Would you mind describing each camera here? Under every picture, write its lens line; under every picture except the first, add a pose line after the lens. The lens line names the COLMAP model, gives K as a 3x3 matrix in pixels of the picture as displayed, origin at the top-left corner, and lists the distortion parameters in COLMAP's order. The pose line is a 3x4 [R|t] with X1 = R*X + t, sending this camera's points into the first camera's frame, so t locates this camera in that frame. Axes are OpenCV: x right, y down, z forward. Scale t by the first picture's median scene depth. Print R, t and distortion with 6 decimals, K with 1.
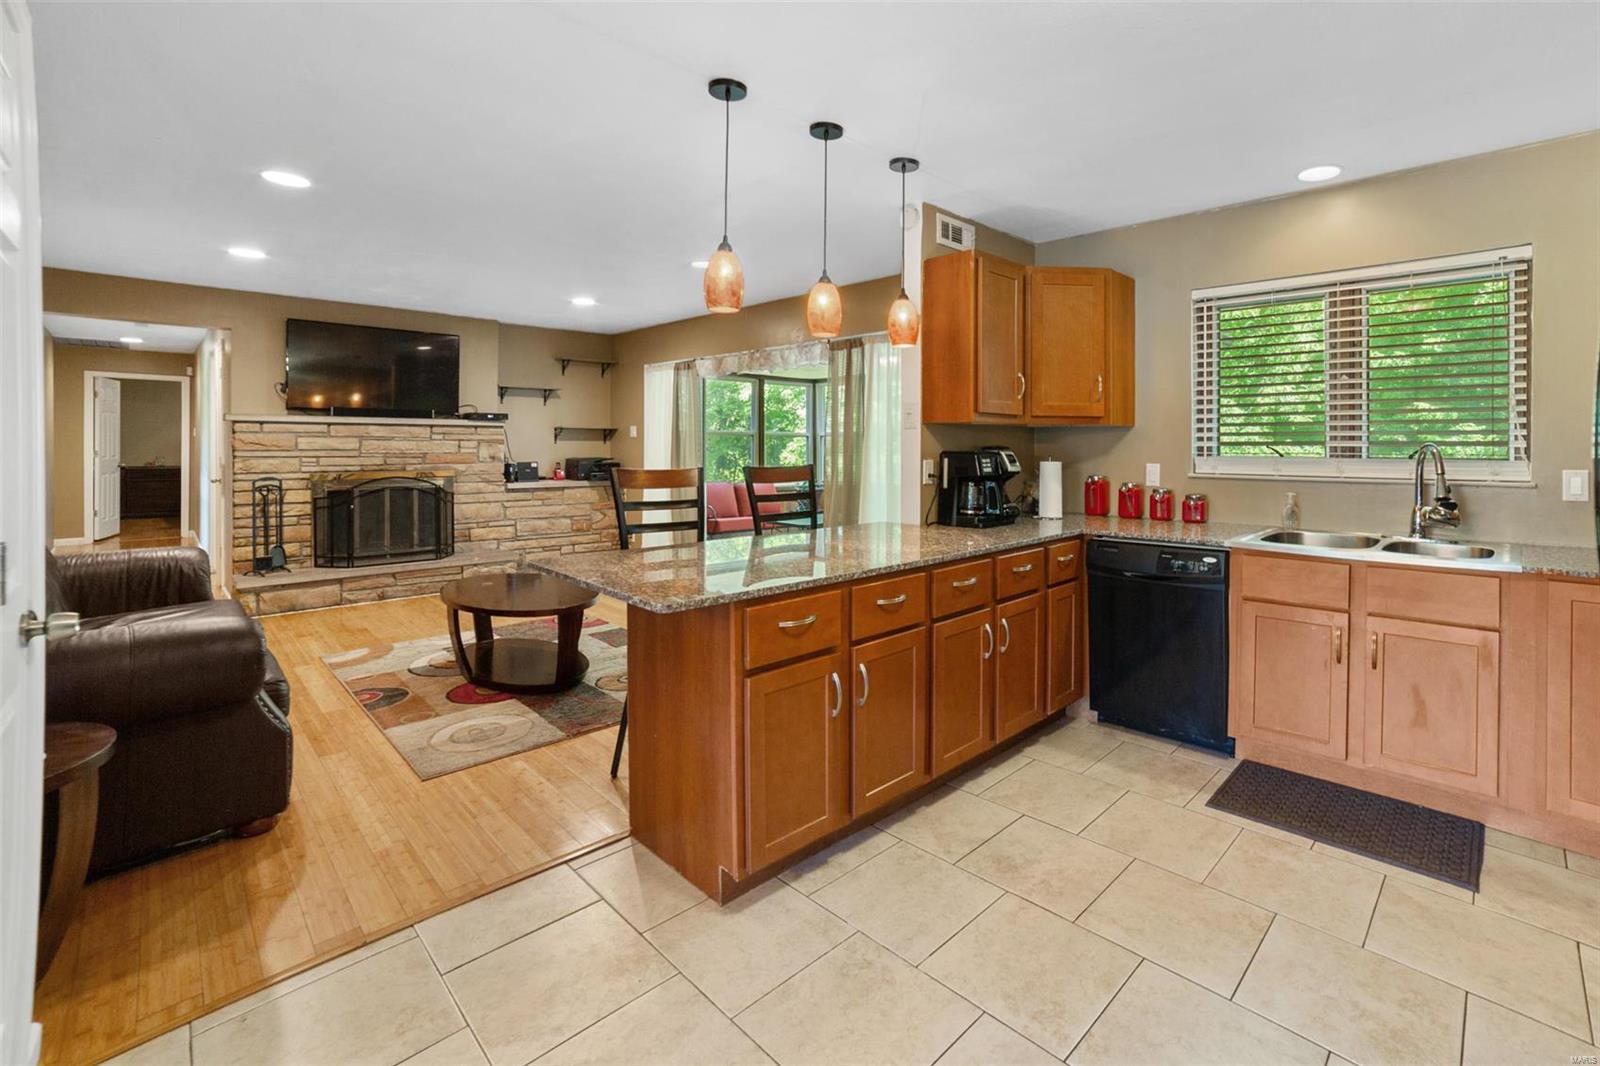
lens RADIAL K [[685.3, 0, 823.7], [0, 685.3, 453.7], [0, 0, 1]] dist [0.022193, 0.000268]
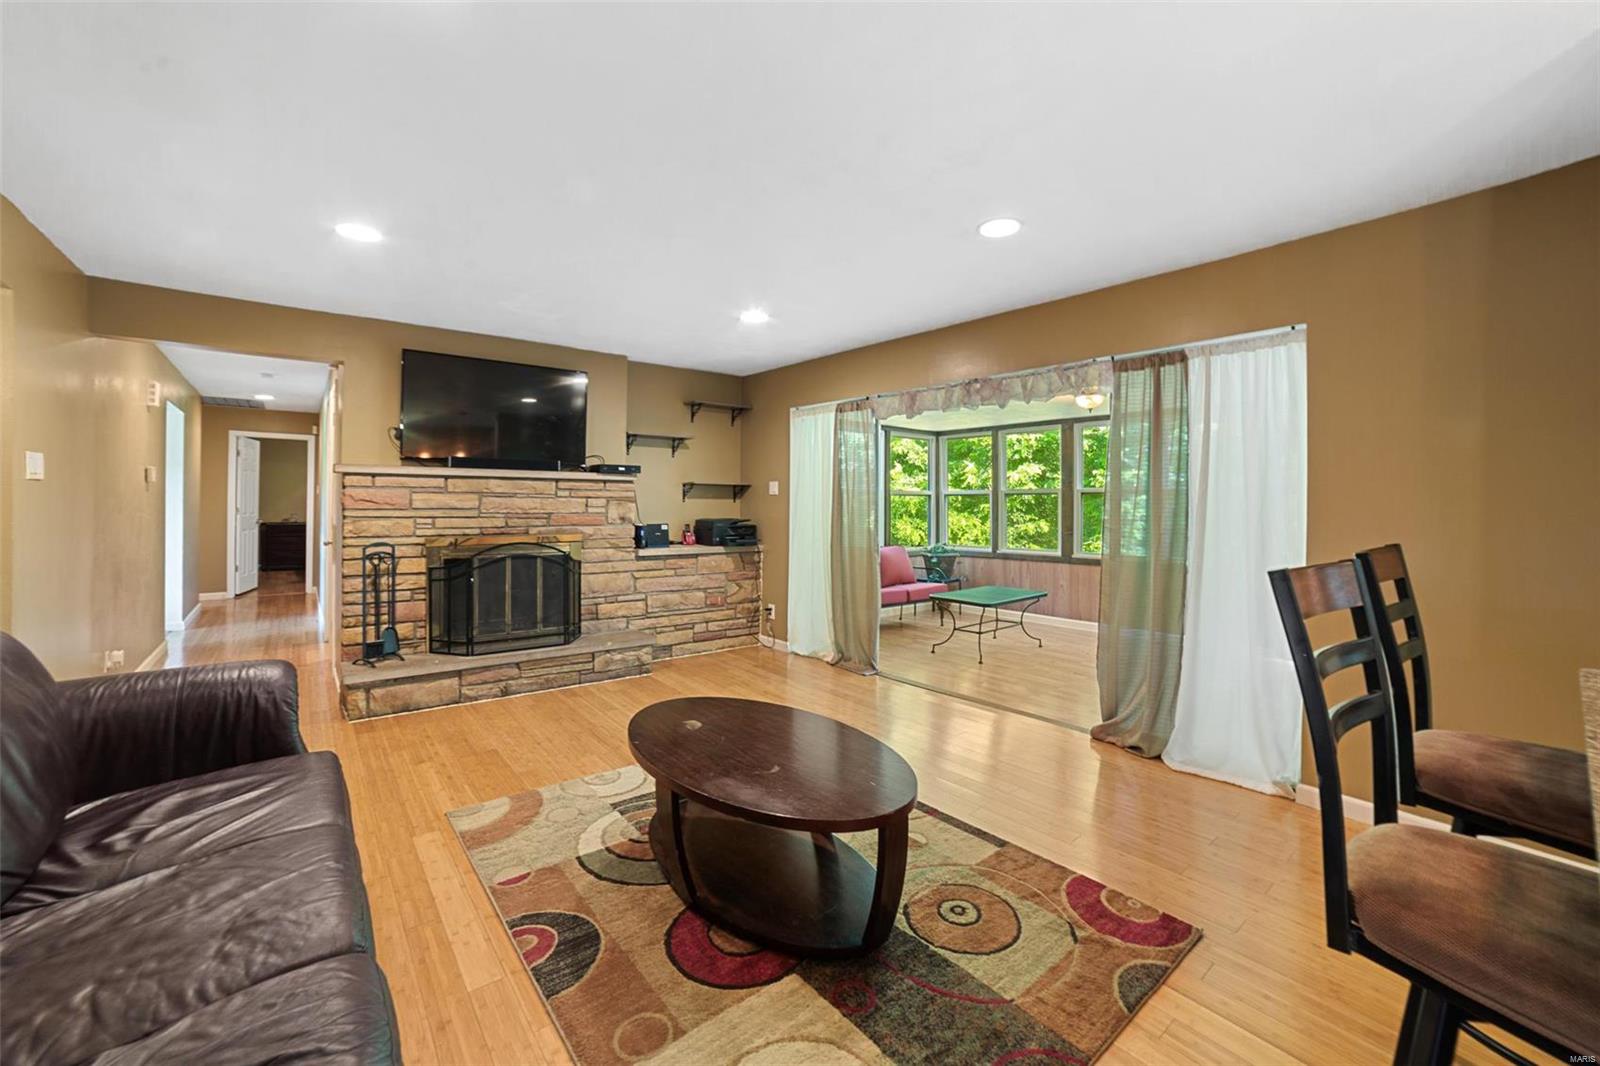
lens RADIAL K [[641.3, 0, 801.3], [0, 641.3, 501.2], [0, 0, 1]] dist [-0.038291, 0.000187]
pose [[0.996060, 0.003223, -0.088626, -0.211072], [-0.004689, 0.999855, -0.016346, -0.004002], [0.088561, 0.016698, 0.995931, 0.268138]]
